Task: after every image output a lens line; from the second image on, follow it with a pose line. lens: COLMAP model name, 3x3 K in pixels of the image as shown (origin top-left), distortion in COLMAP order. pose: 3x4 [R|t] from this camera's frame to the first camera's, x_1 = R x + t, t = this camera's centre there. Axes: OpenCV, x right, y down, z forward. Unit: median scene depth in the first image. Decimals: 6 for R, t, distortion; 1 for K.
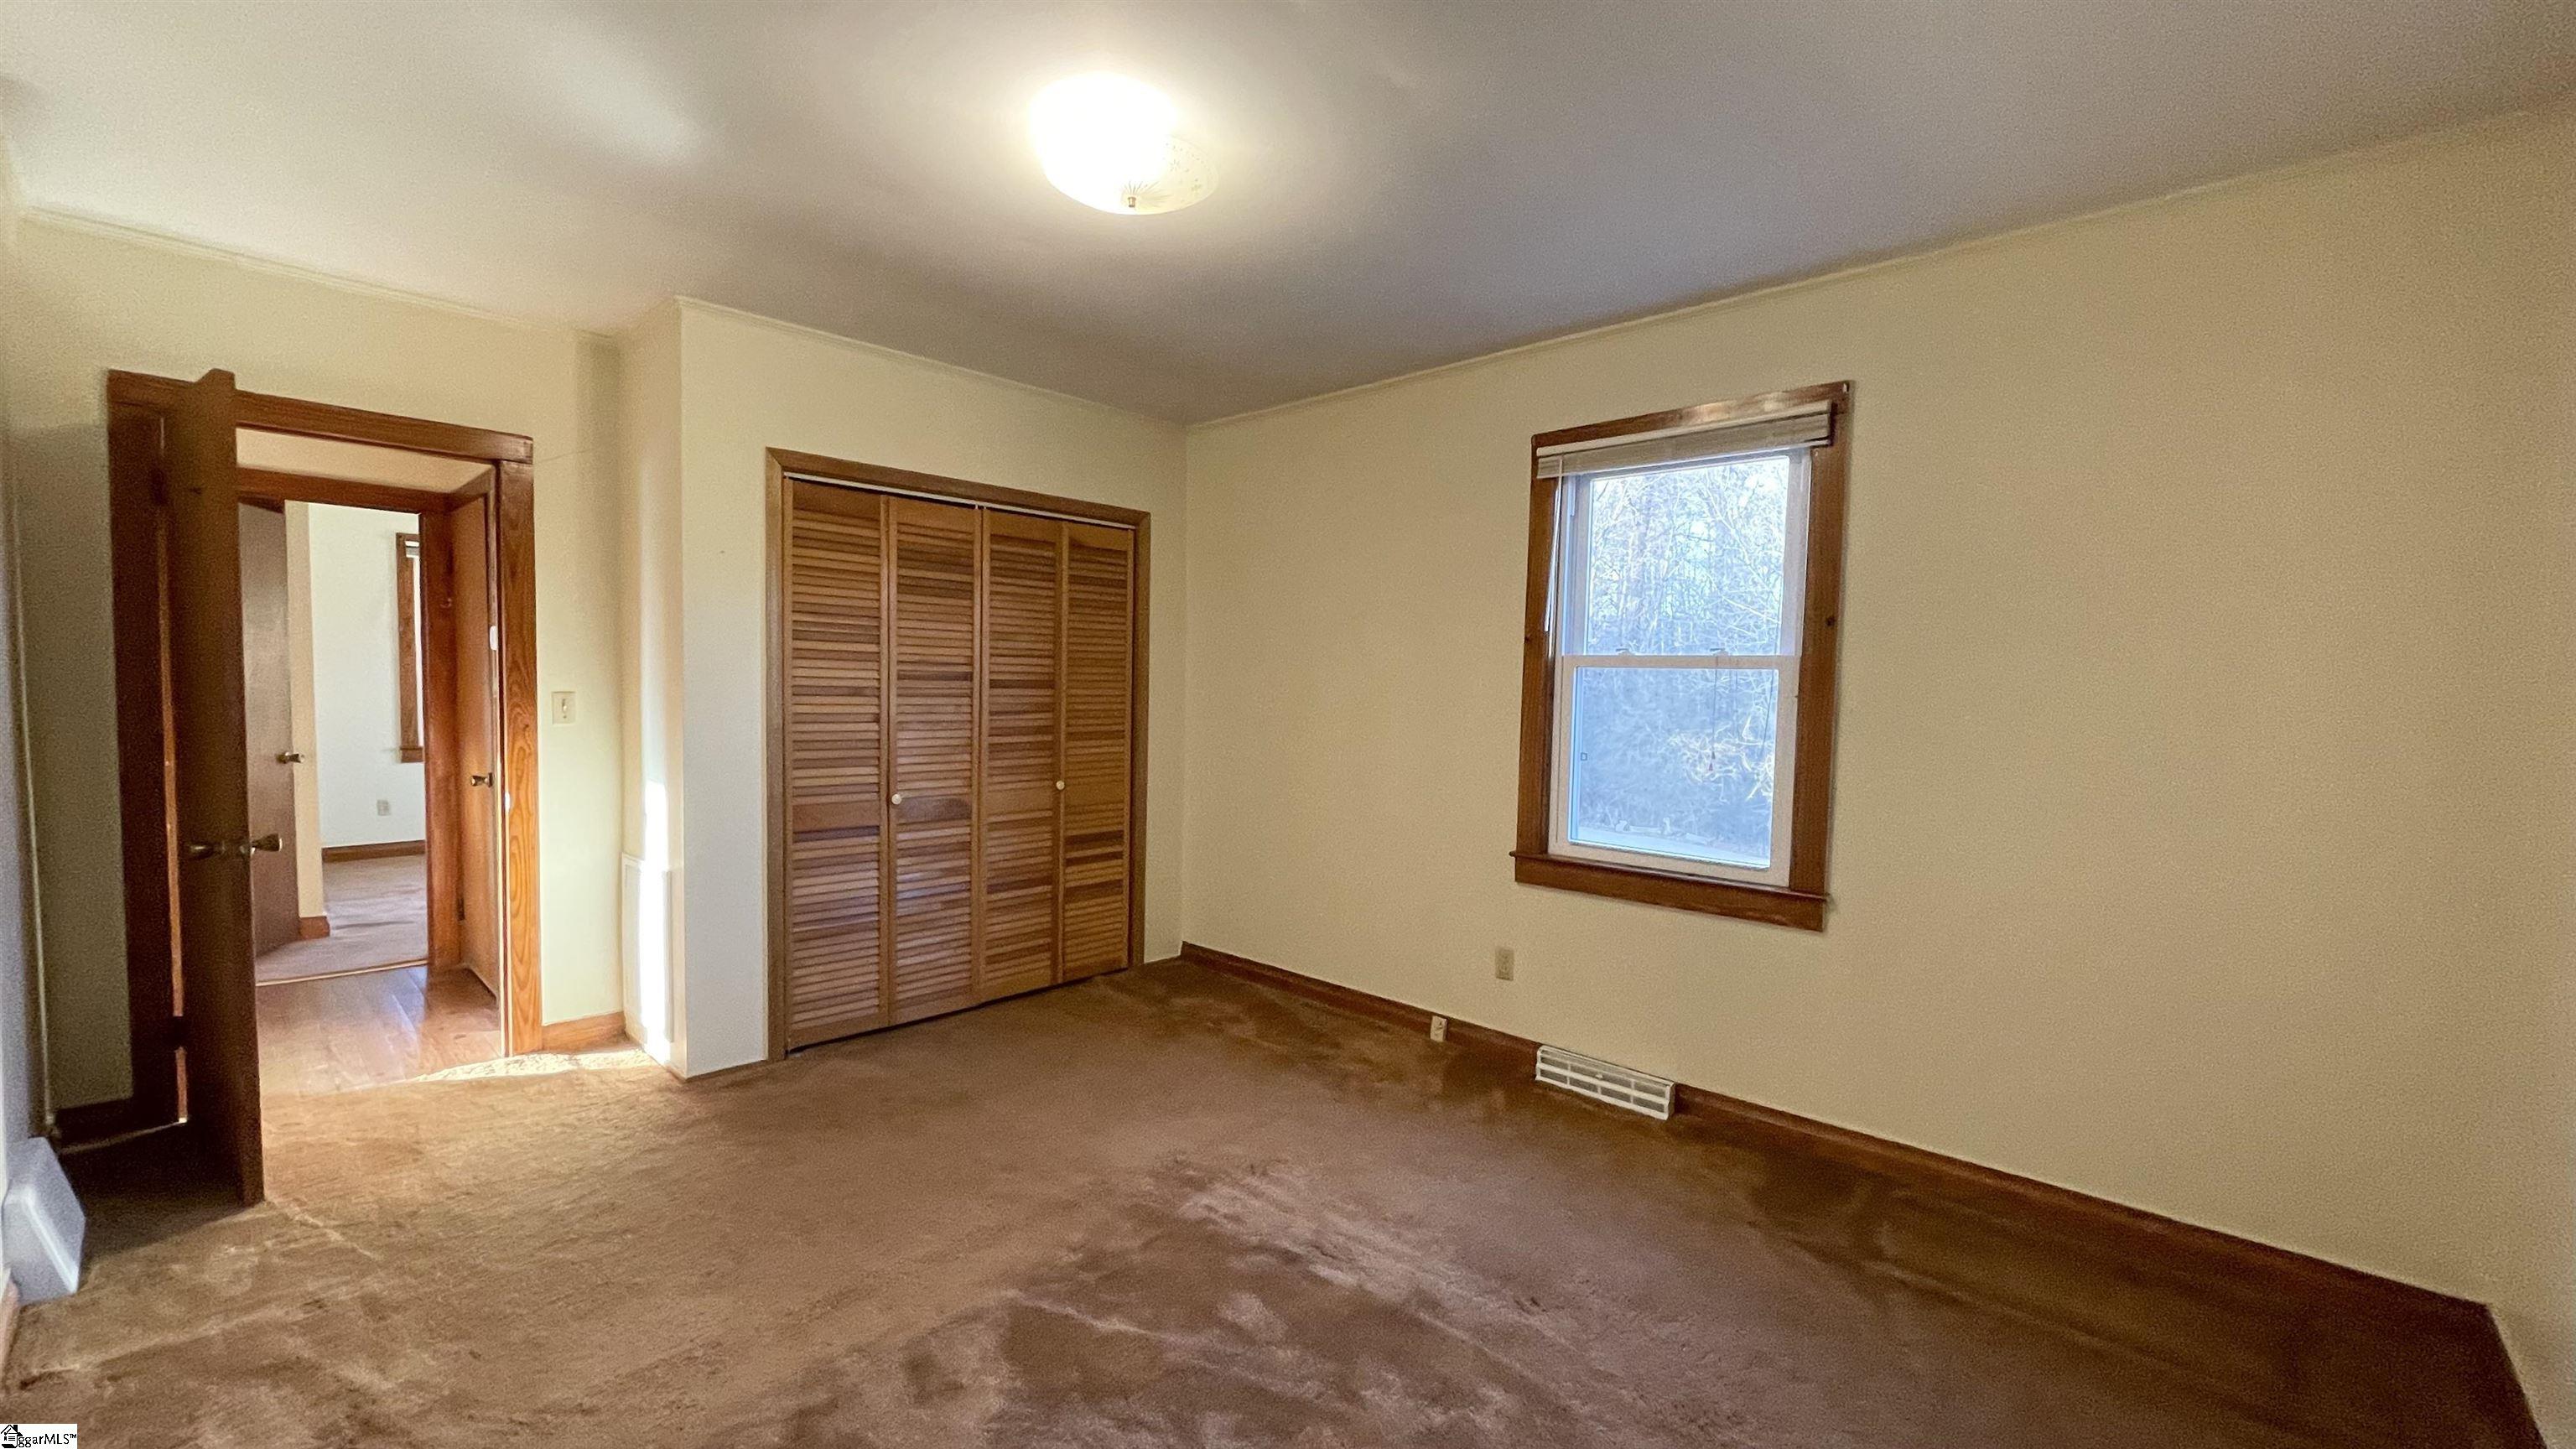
lens RADIAL K [[1037.6, 0, 1280.4], [0, 1037.6, 729.9], [0, 0, 1]] dist [0.000636, 0.000274]
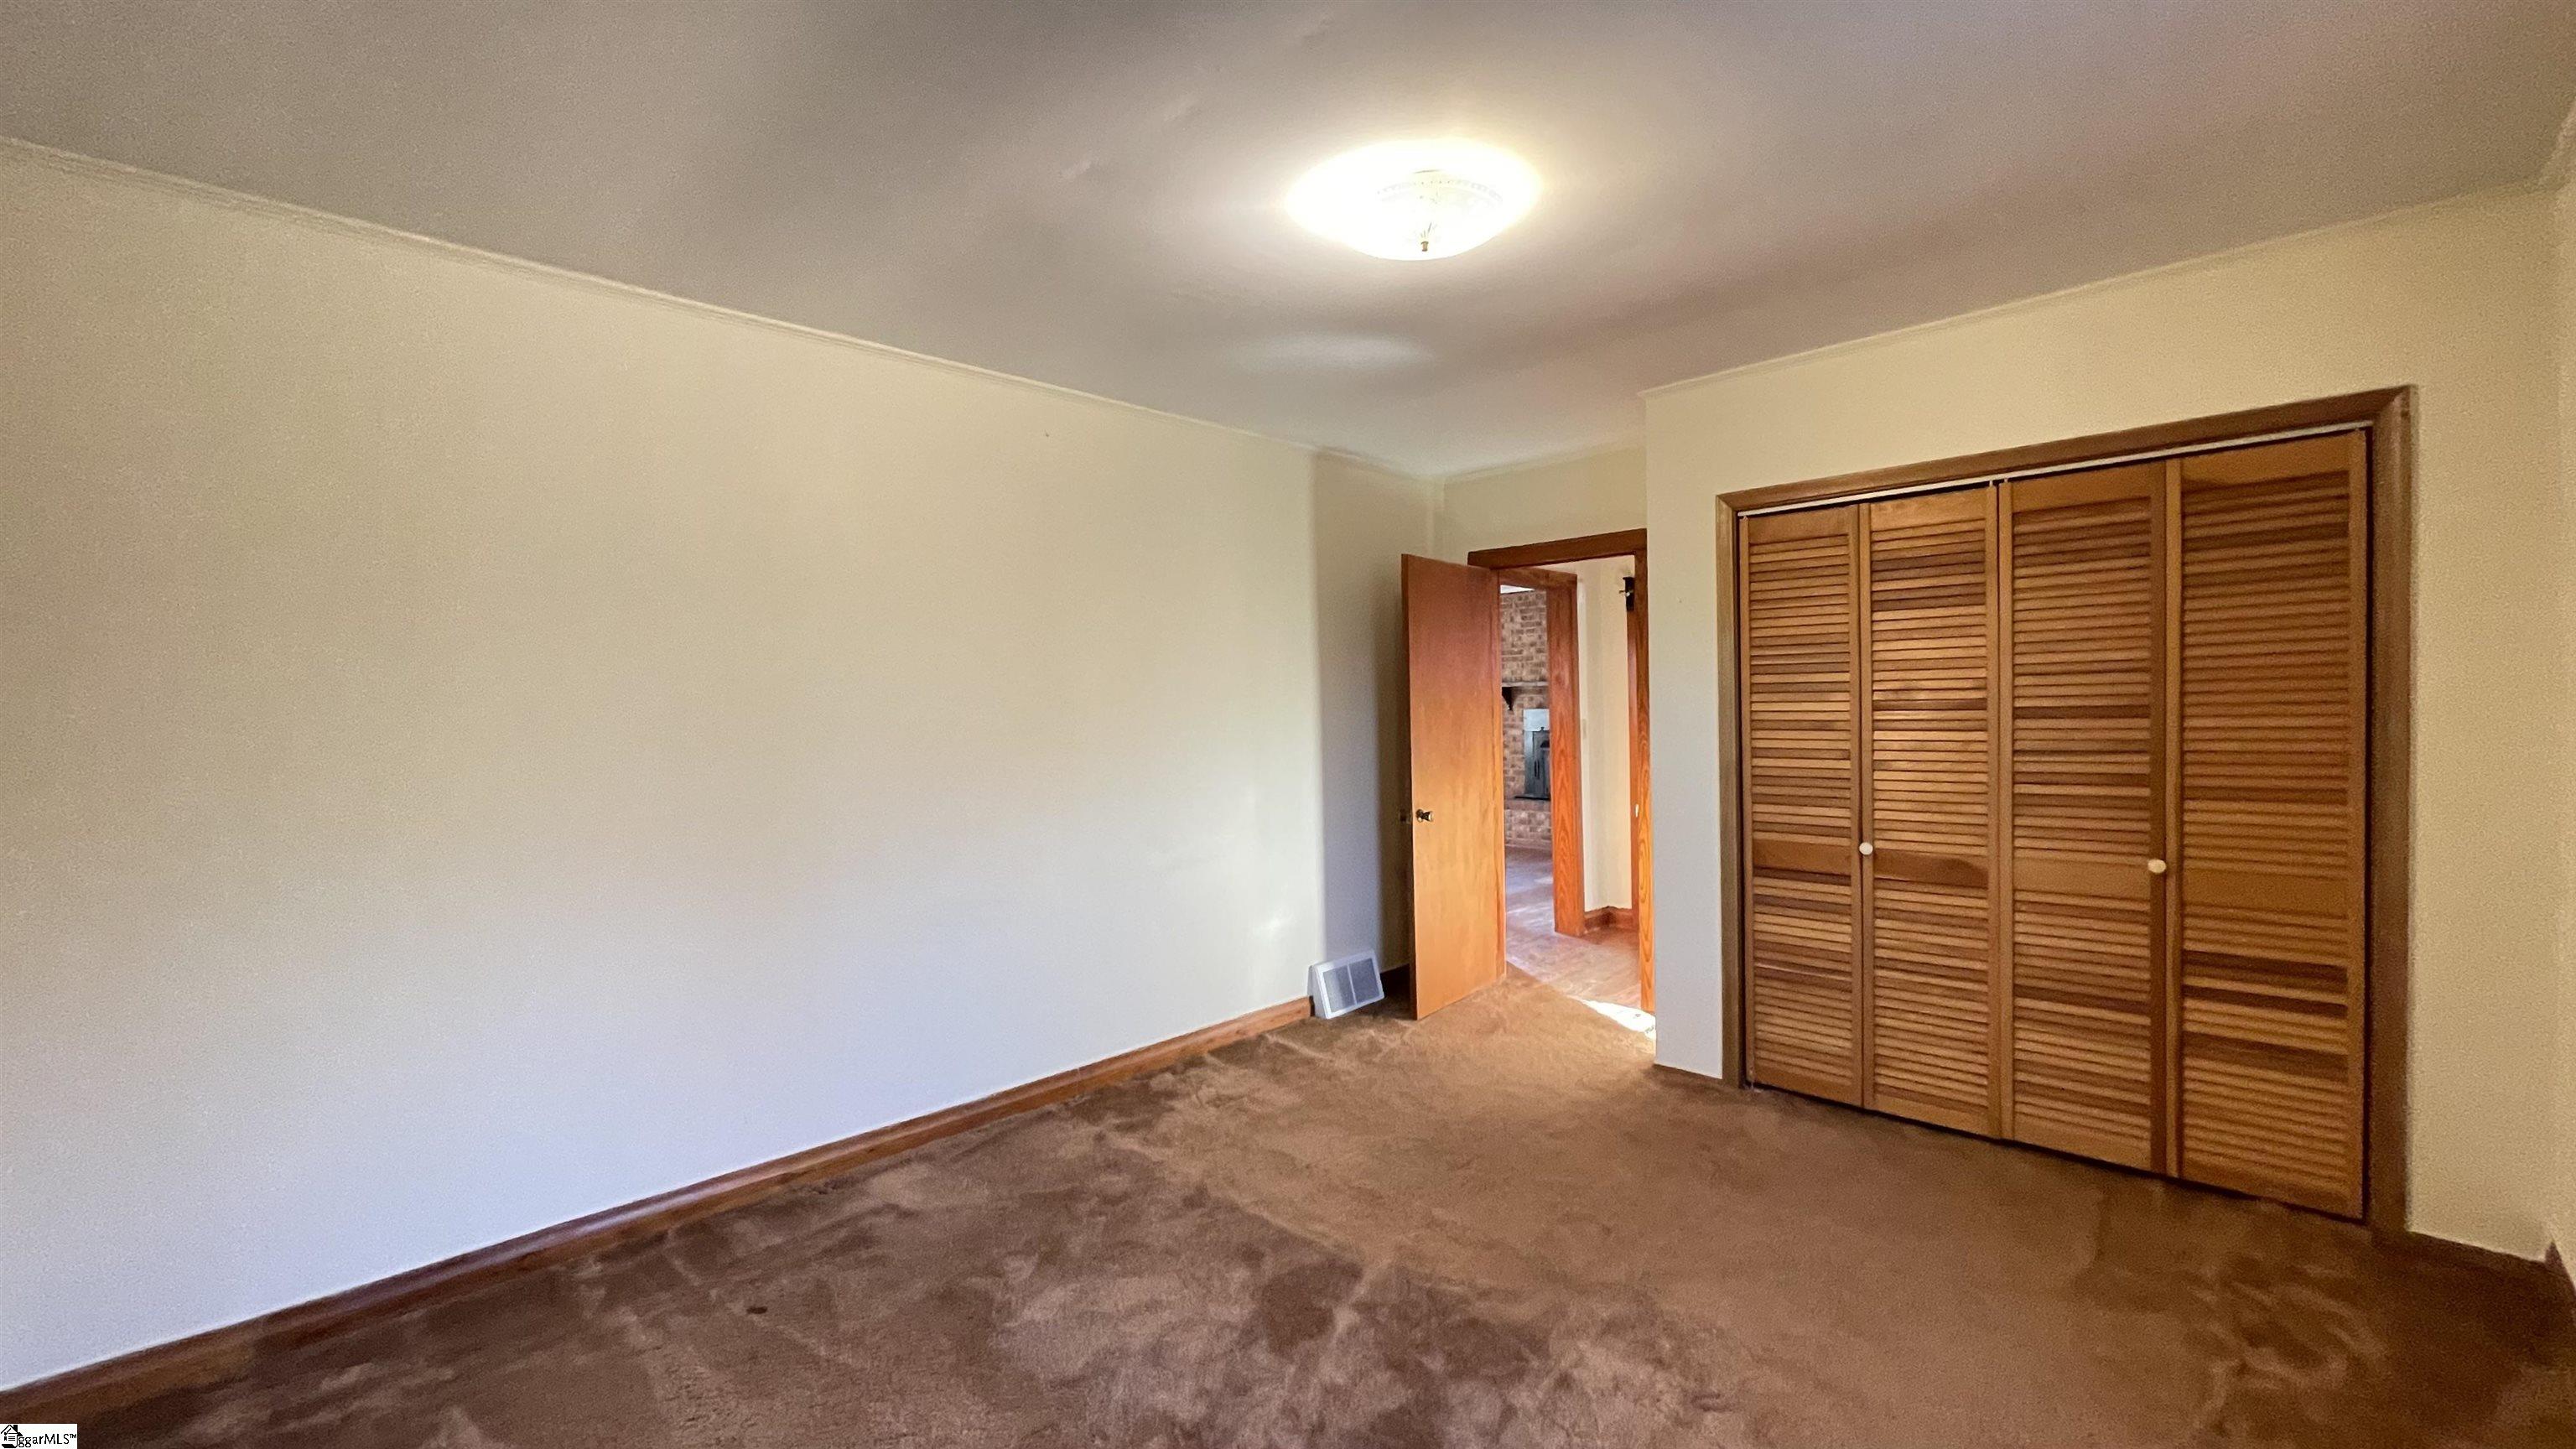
lens RADIAL K [[1037.6, 0, 1280.4], [0, 1037.6, 729.9], [0, 0, 1]] dist [0.000636, 0.000274]
pose [[-0.026113, -0.000271, -0.999659, 0.480264], [-0.026302, 0.999654, 0.000416, -0.018984], [0.999313, 0.026304, -0.026111, 0.495093]]
